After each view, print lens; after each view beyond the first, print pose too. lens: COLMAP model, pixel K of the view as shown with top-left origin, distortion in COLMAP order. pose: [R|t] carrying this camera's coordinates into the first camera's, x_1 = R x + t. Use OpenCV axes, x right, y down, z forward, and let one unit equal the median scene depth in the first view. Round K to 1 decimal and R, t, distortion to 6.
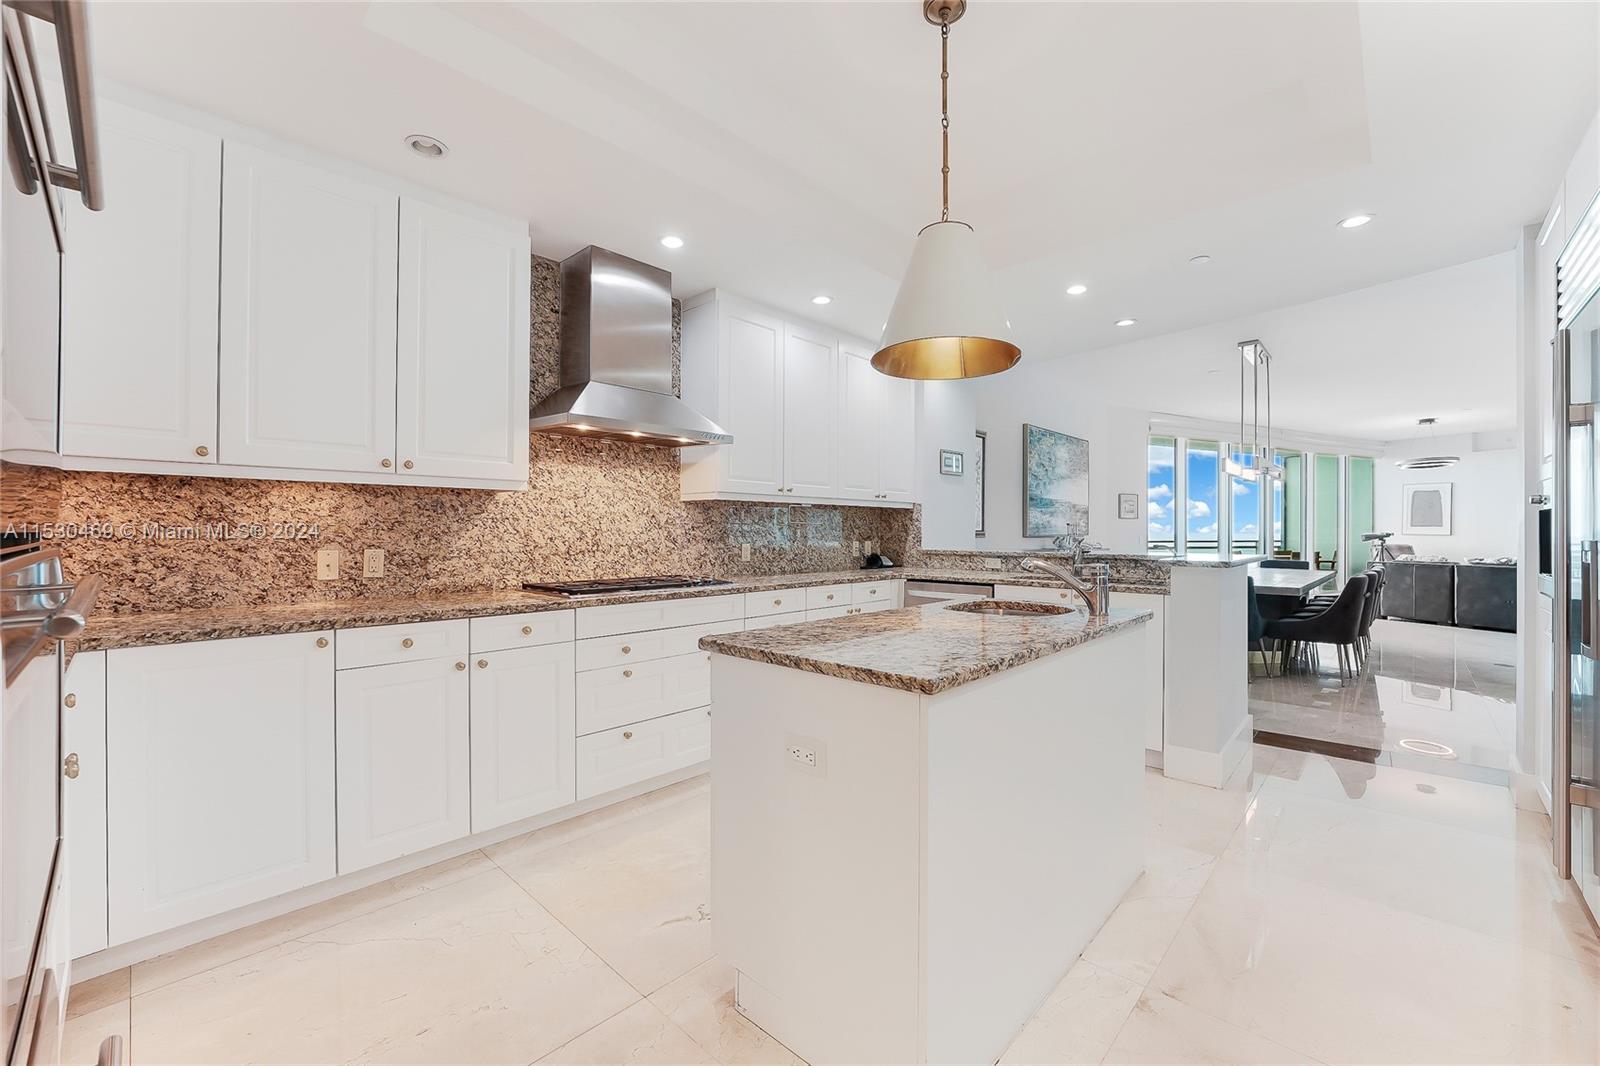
lens RADIAL K [[644.8, 0, 800.0], [0, 644.8, 533.0], [0, 0, 1]] dist [-0.029021, 0.000048]
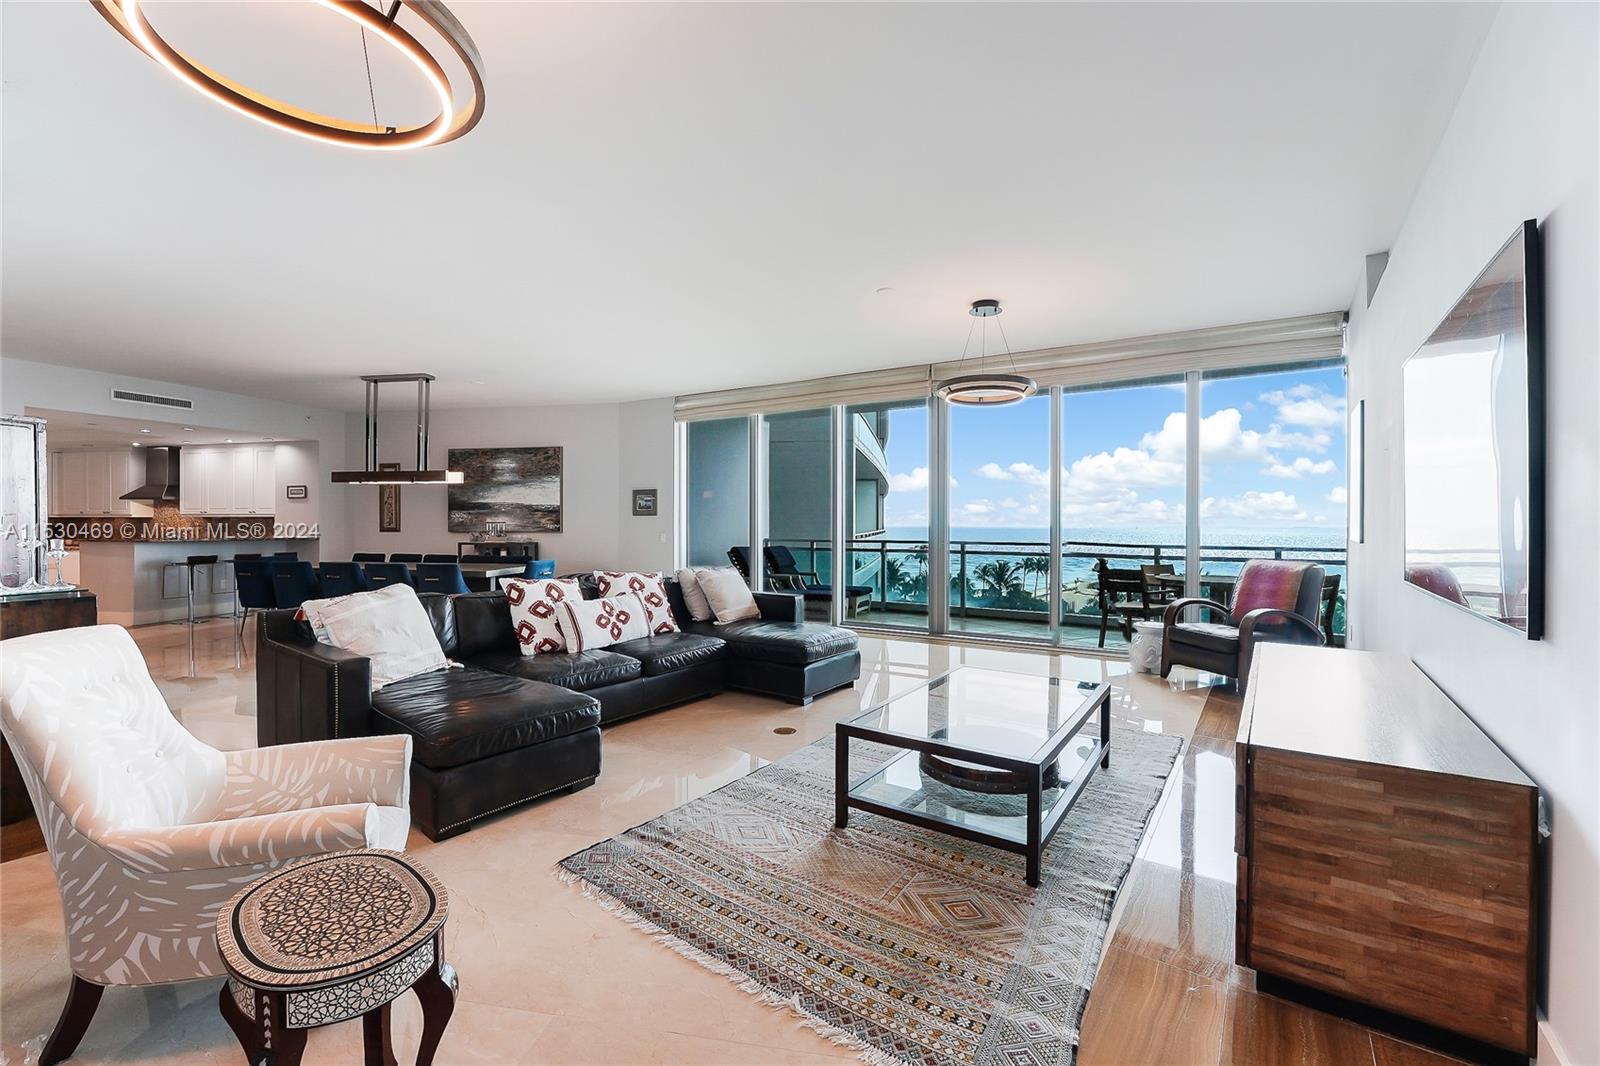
lens RADIAL K [[644.8, 0, 800.0], [0, 644.8, 533.0], [0, 0, 1]] dist [-0.029021, 0.000048]
pose [[0.559859, 0.008017, -0.828549, 3.621407], [-0.003236, 0.999967, 0.007490, -0.008424], [0.828581, -0.001512, 0.559867, 1.641465]]
